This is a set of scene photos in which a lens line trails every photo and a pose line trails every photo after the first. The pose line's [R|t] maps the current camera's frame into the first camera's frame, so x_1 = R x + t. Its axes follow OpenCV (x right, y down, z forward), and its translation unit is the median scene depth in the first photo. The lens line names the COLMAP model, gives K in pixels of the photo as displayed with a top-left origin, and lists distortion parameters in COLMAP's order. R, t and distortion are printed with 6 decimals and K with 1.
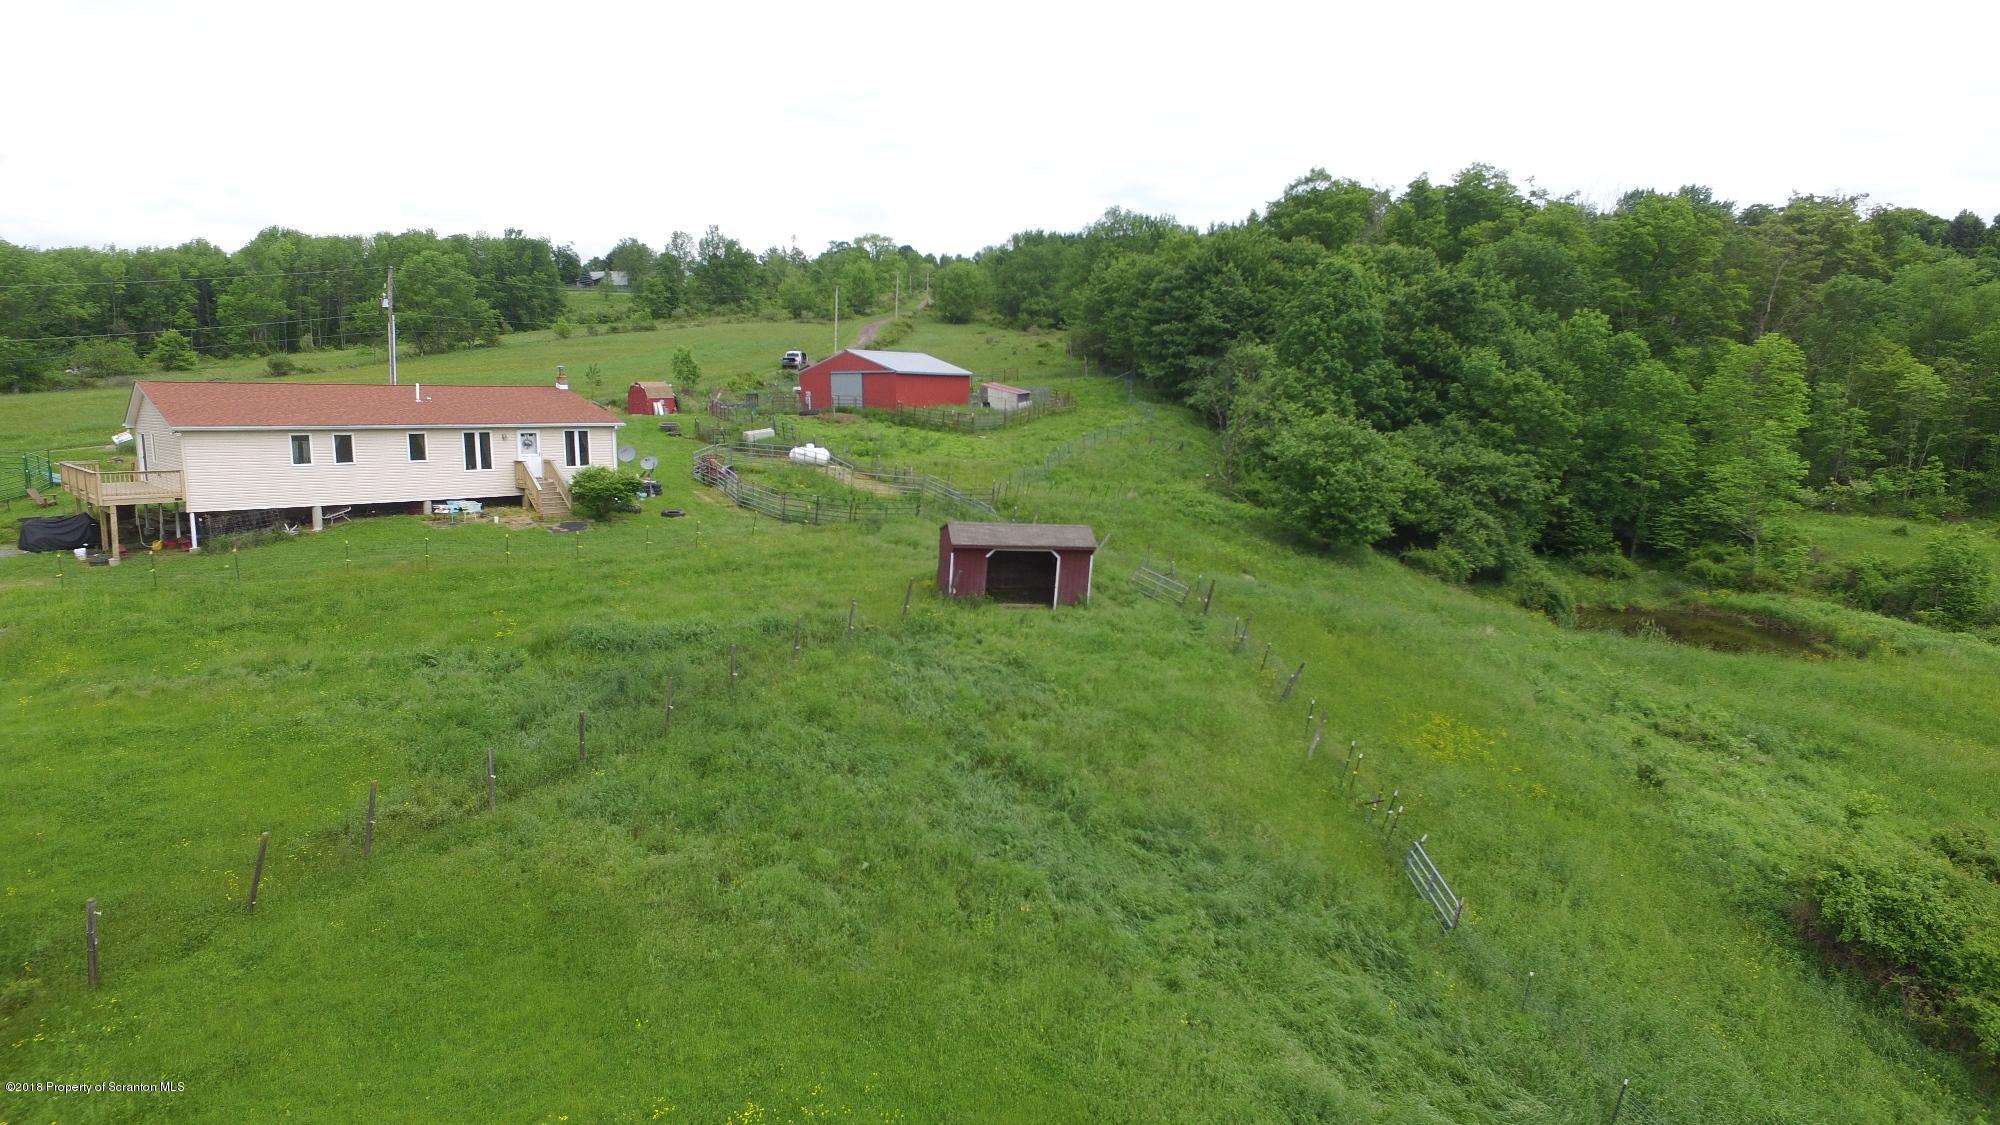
lens RADIAL K [[1160.2, 0, 999.2], [0, 1160.2, 555.4], [0, 0, 1]] dist [-0.003031, -0.000333]
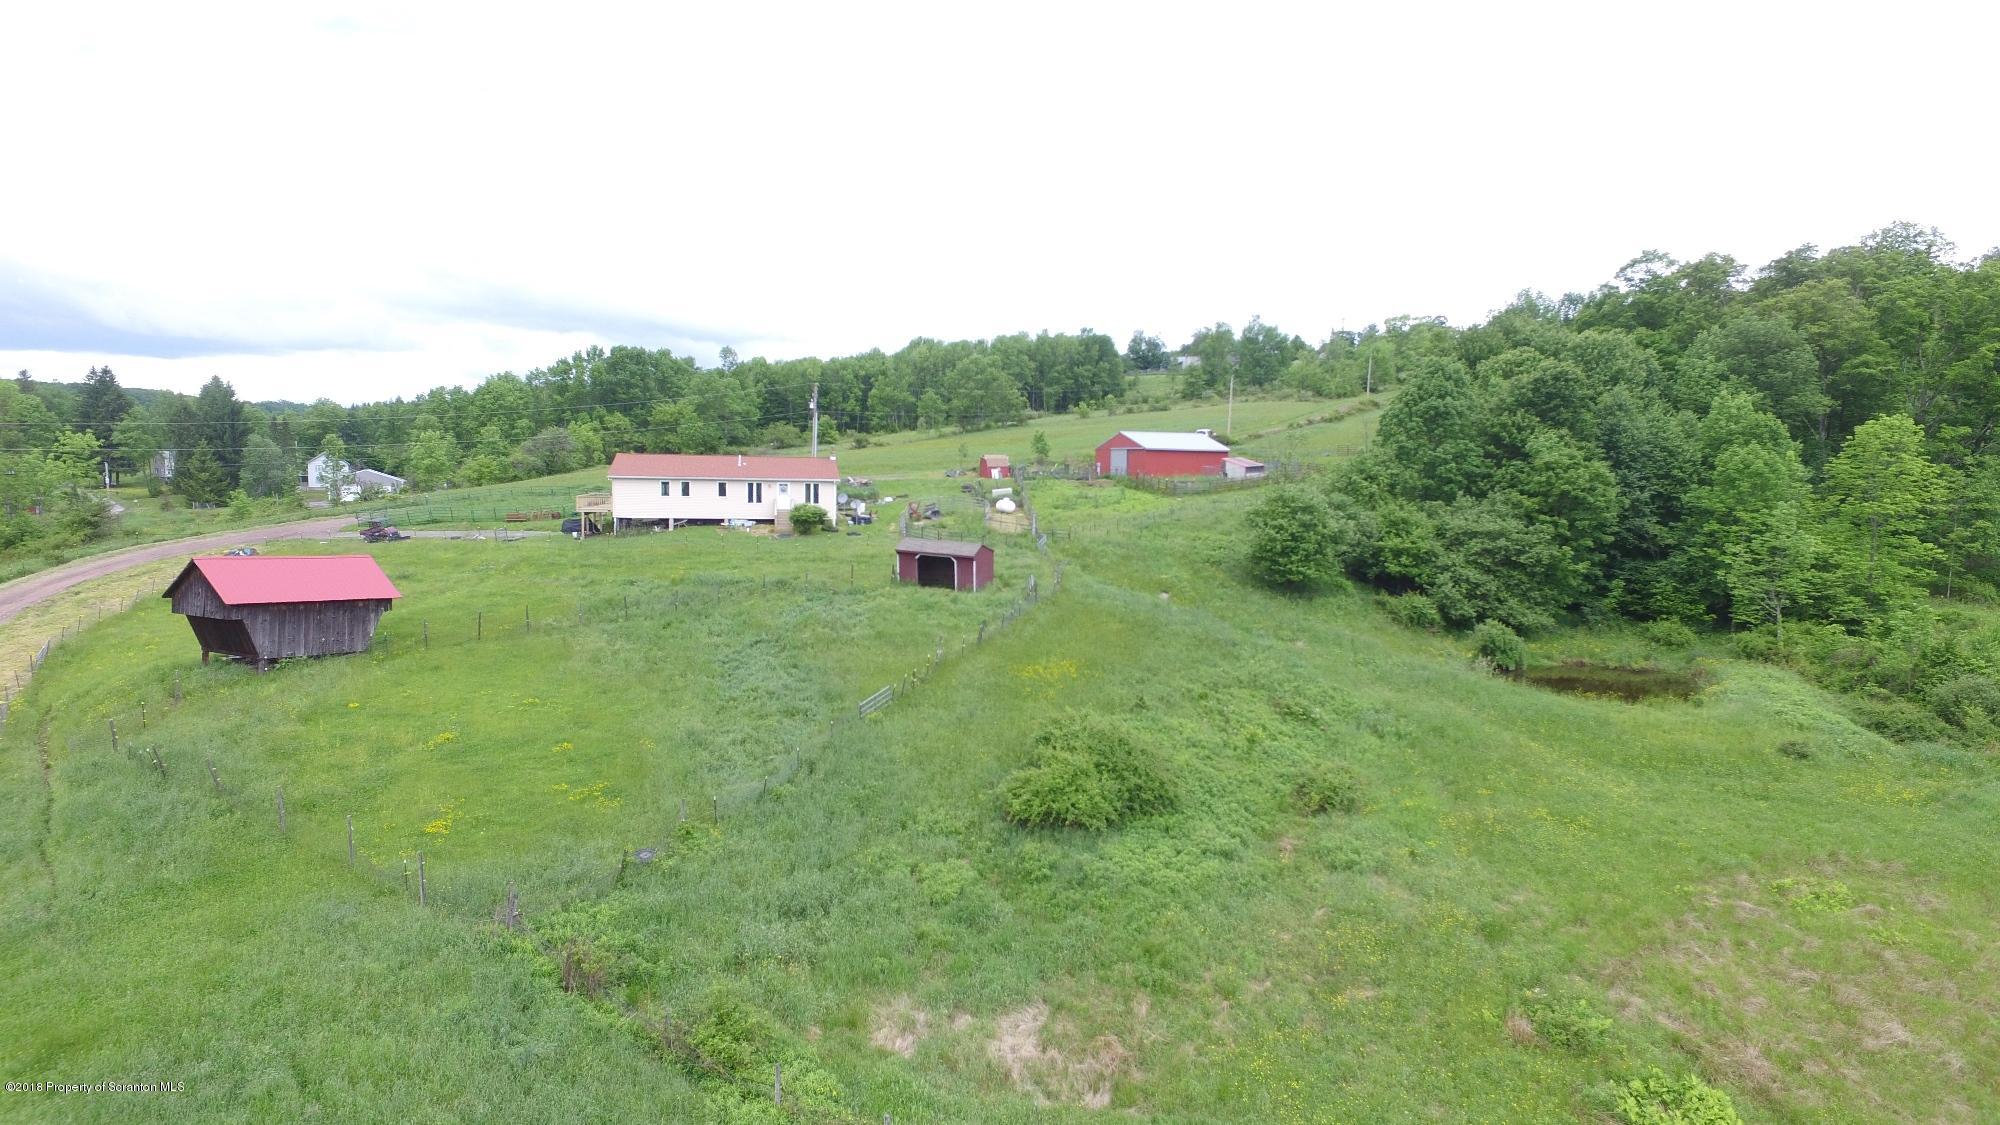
lens RADIAL K [[1160.2, 0, 999.2], [0, 1160.2, 555.4], [0, 0, 1]] dist [-0.003031, -0.000333]
pose [[0.848825, 0.051985, -0.526112, 0.609762], [-0.083811, 0.995801, -0.036826, 0.030656], [0.521988, 0.075353, 0.849618, -0.244521]]
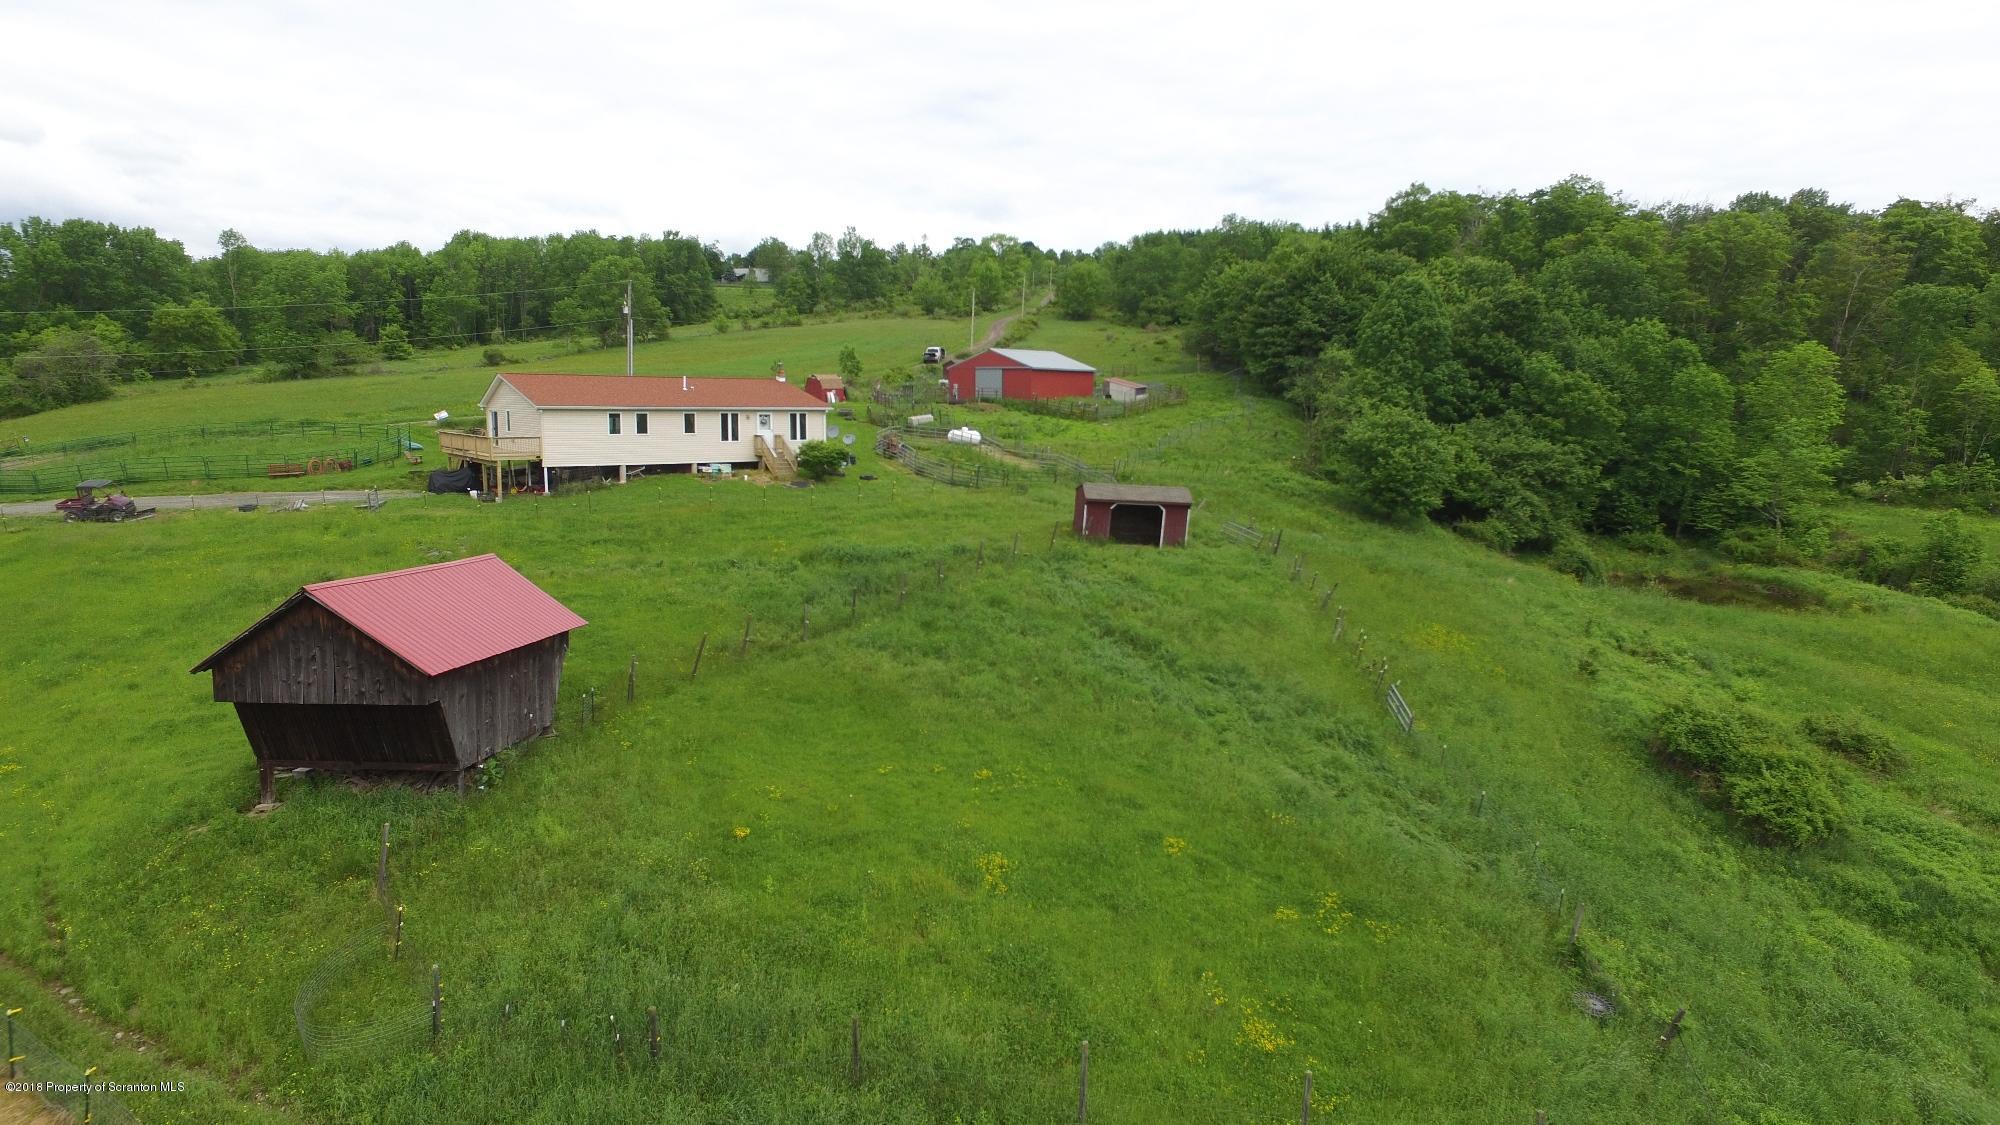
lens RADIAL K [[1160.2, 0, 999.2], [0, 1160.2, 555.4], [0, 0, 1]] dist [-0.003031, -0.000333]
pose [[0.995067, 0.023596, -0.096357, -0.005252], [-0.022964, 0.999707, 0.007660, 0.029663], [0.096509, -0.005410, 0.995317, -0.222533]]
